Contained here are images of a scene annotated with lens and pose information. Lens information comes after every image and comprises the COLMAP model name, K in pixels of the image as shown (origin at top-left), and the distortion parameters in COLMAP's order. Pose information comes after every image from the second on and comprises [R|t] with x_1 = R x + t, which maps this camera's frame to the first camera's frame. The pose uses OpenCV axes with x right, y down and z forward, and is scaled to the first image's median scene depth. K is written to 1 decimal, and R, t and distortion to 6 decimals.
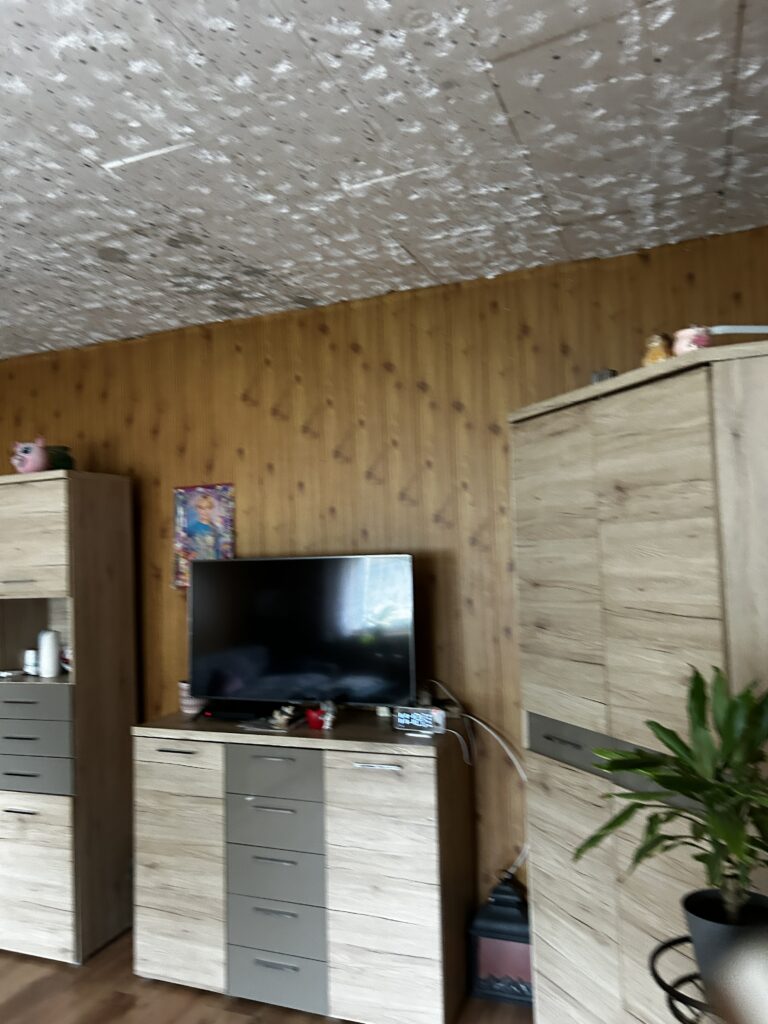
lens RADIAL K [[773.2, 0, 375.3], [0, 773.2, 502.9], [0, 0, 1]] dist [0.059547, -0.066717]
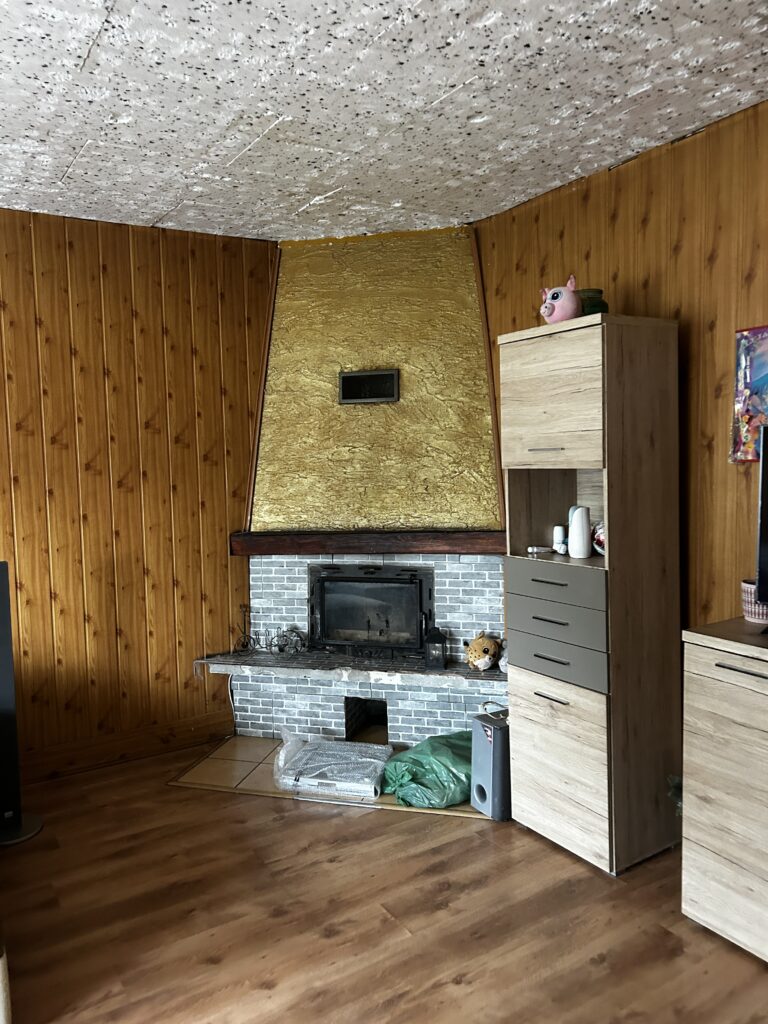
lens RADIAL K [[773.2, 0, 381.6], [0, 773.2, 502.8], [0, 0, 1]] dist [0.059547, -0.066717]
pose [[0.815660, 0.055655, -0.575849, -0.099785], [0.031239, 0.989673, 0.139899, 0.031567], [0.577688, -0.132099, 0.805498, 0.174663]]
